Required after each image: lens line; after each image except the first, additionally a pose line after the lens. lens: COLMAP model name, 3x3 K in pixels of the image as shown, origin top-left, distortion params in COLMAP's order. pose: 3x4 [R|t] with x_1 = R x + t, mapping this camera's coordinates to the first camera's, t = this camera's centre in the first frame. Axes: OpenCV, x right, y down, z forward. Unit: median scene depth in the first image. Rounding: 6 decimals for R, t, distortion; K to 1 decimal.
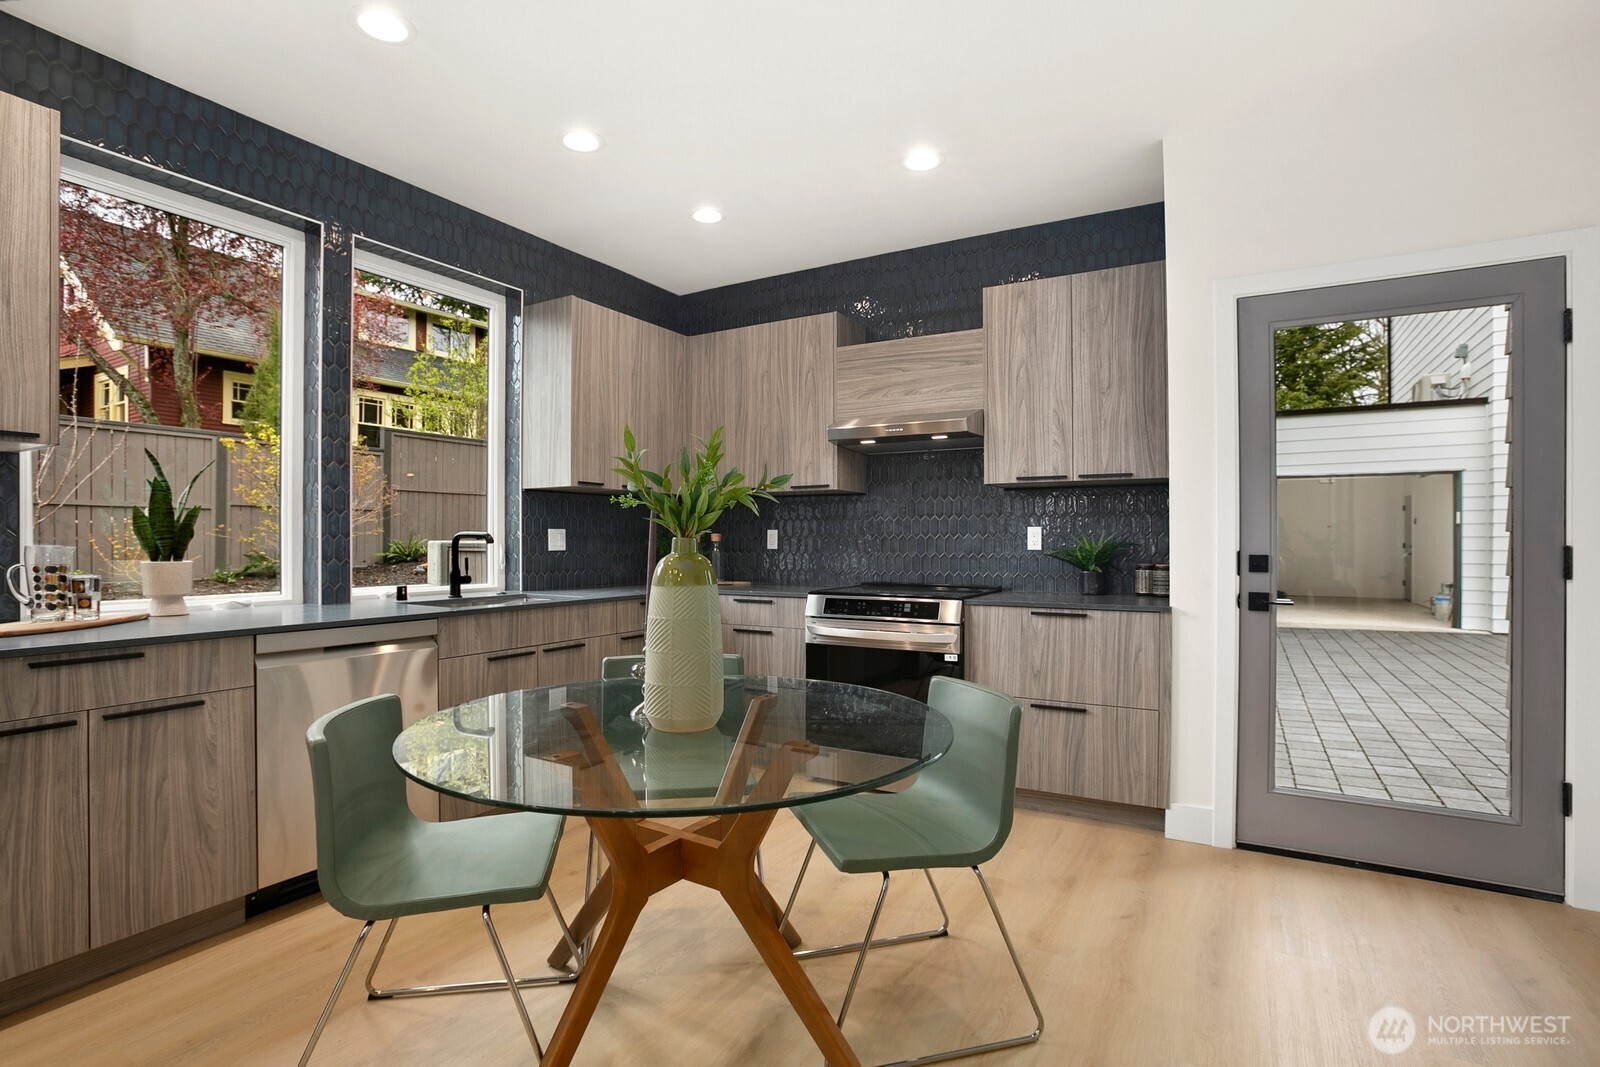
lens RADIAL K [[773.8, 0, 787.1], [0, 773.8, 537.1], [0, 0, 1]] dist [-0.055117, 0.022681]
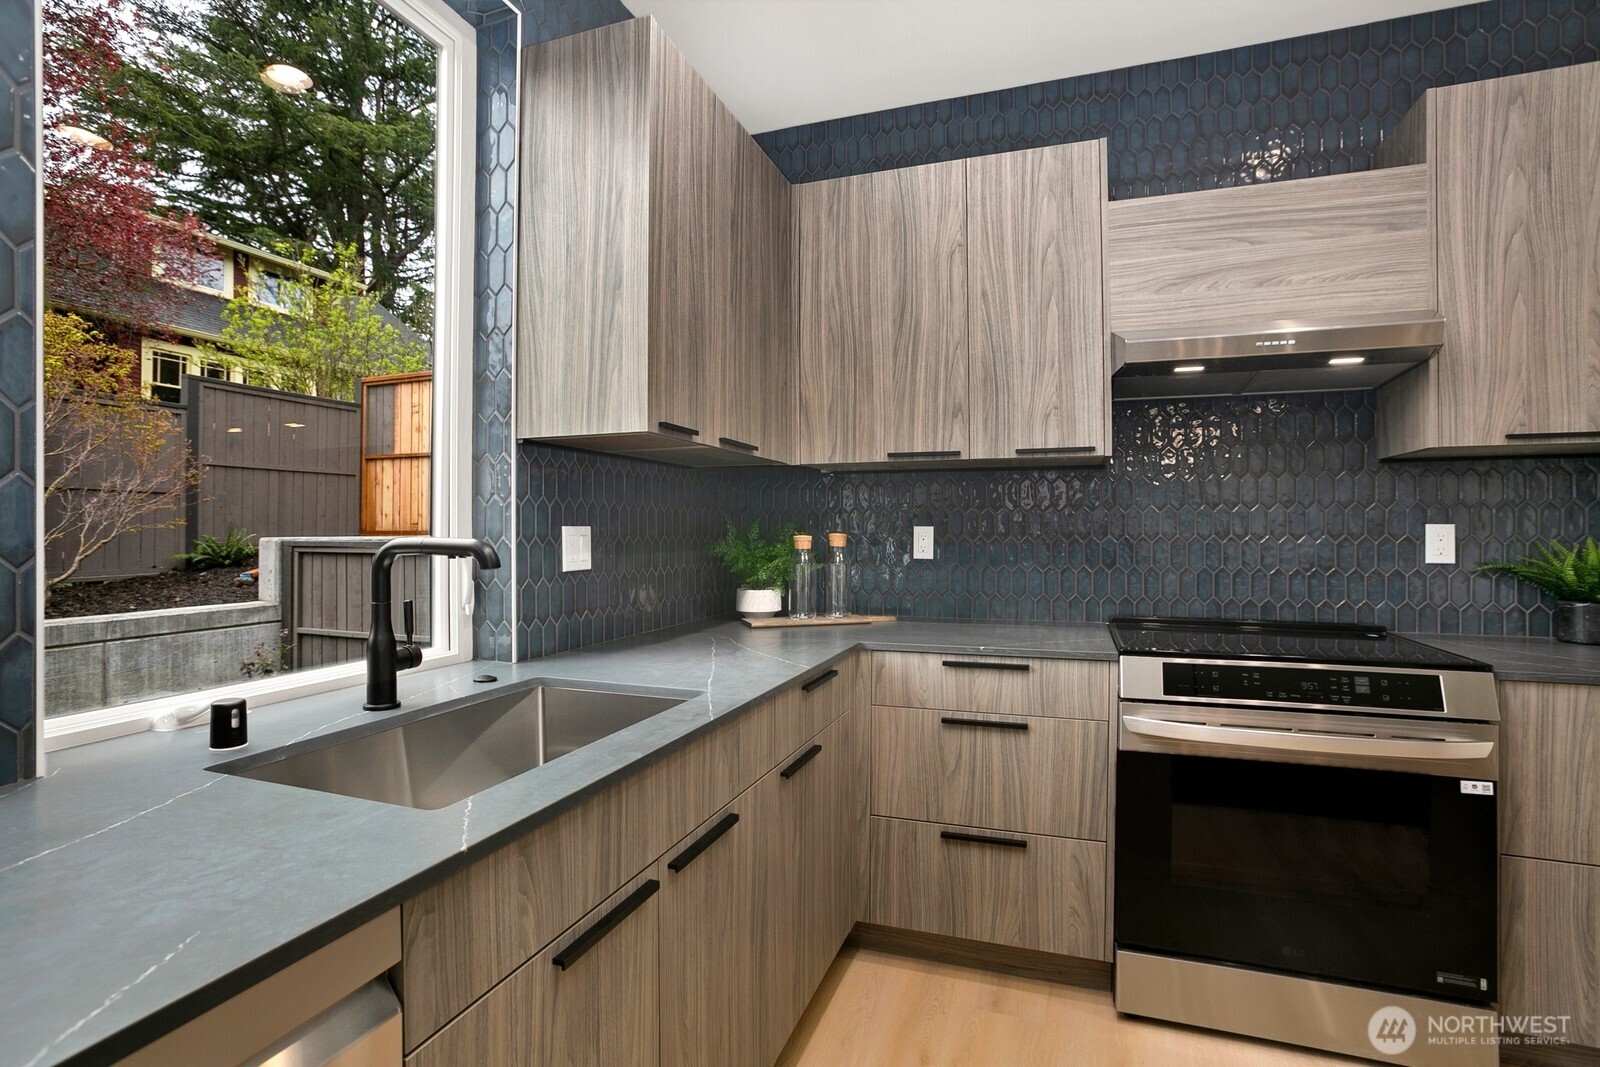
lens RADIAL K [[773.8, 0, 803.9], [0, 773.8, 529.5], [0, 0, 1]] dist [-0.055117, 0.022681]
pose [[0.980635, -0.001416, 0.195839, -0.279048], [0.000418, 0.999987, 0.005138, -0.012702], [-0.195844, -0.004957, 0.980623, 0.542140]]
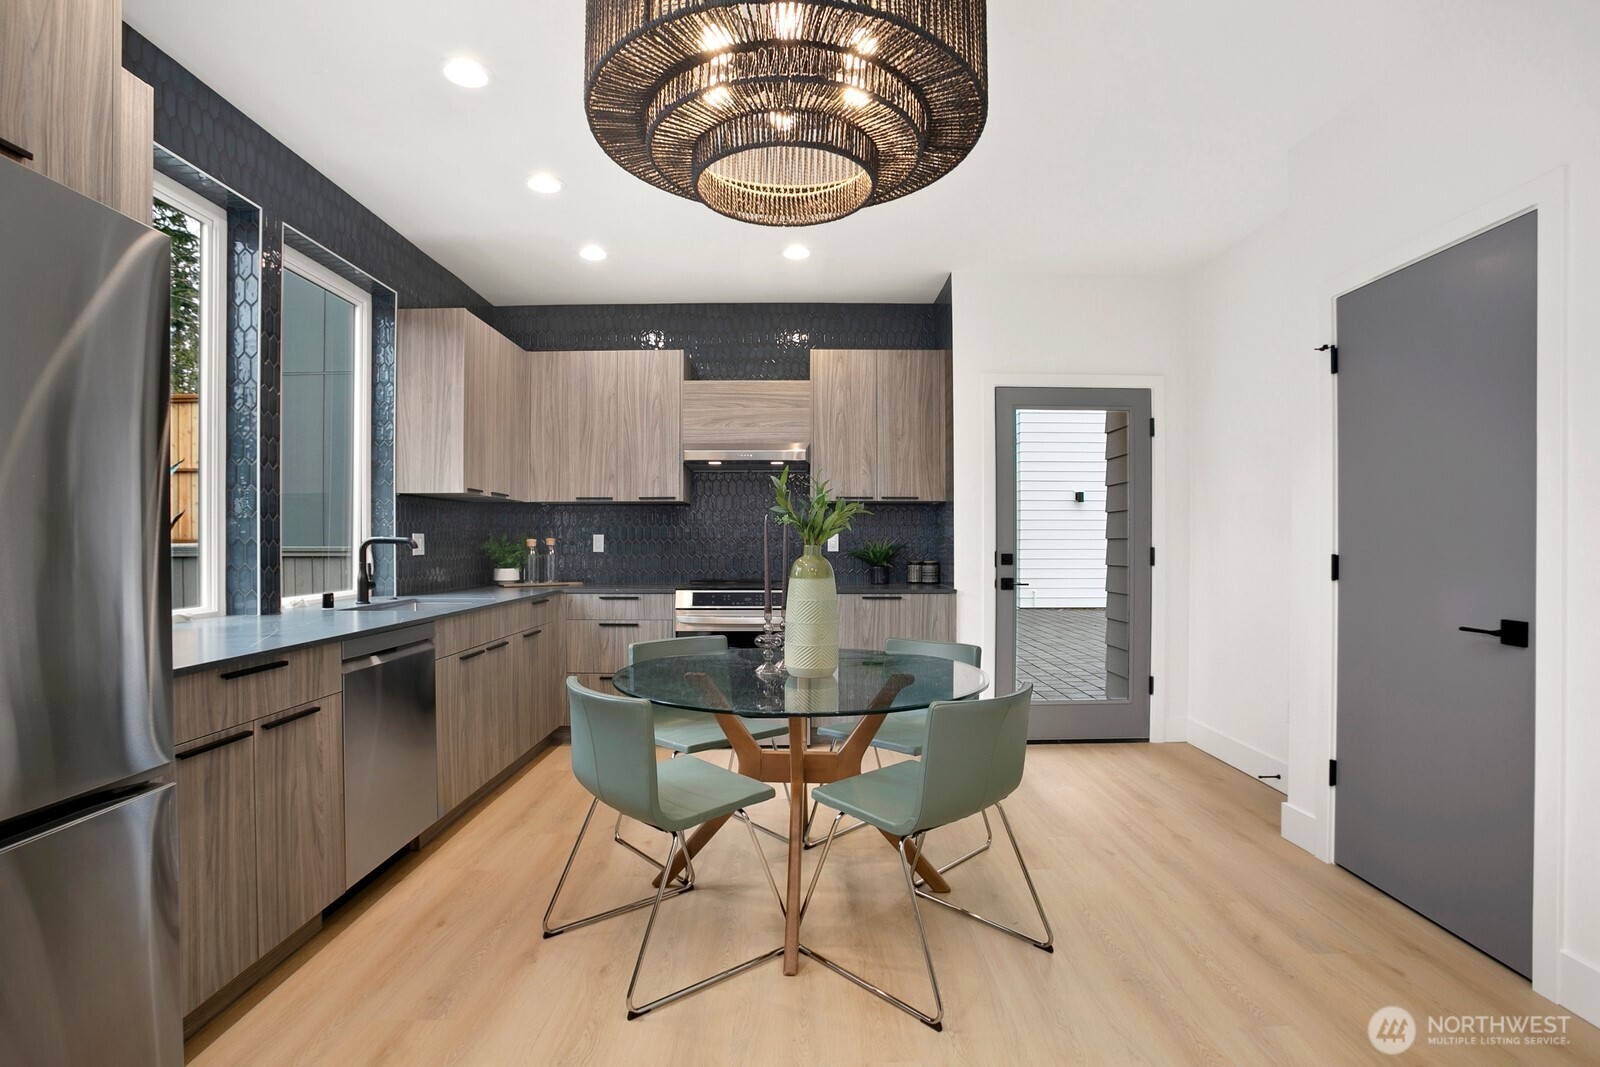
lens RADIAL K [[773.8, 0, 786.1], [0, 773.8, 545.0], [0, 0, 1]] dist [-0.055117, 0.022681]
pose [[0.866458, -0.003068, 0.499241, -0.418417], [-0.001594, 0.999959, 0.008911, -0.005895], [-0.499248, -0.008517, 0.866417, -0.108954]]
